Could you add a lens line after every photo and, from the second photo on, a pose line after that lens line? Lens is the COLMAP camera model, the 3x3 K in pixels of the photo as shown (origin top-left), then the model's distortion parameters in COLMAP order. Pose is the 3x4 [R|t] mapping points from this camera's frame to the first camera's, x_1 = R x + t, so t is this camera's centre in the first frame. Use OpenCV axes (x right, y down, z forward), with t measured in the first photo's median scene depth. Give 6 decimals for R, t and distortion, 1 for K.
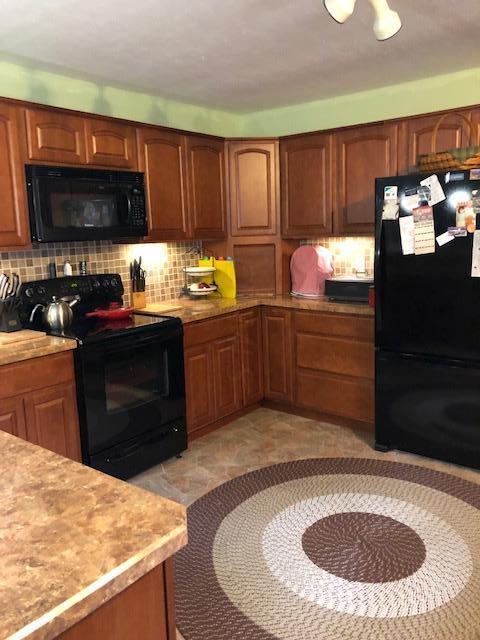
lens RADIAL K [[516.3, 0, 239.9], [0, 516.3, 320.0], [0, 0, 1]] dist [-0.009466, 0.010698]
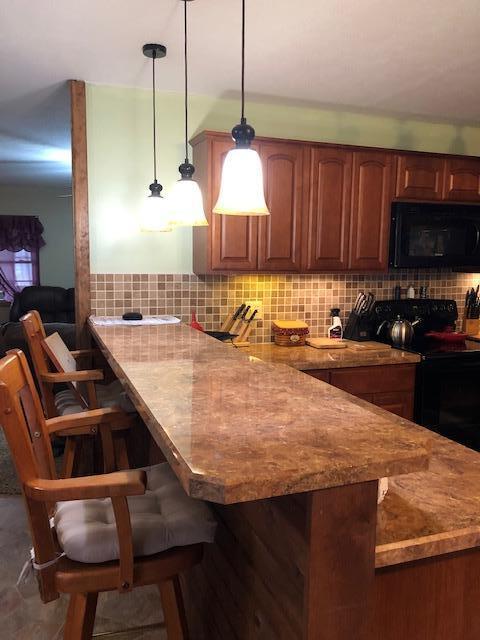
lens RADIAL K [[516.3, 0, 238.4], [0, 516.3, 321.7], [0, 0, 1]] dist [-0.009466, 0.010698]
pose [[0.845834, 0.097041, -0.524546, -0.060853], [-0.121573, 0.992505, -0.012423, 0.025782], [0.519409, 0.074279, 0.851292, -0.155233]]
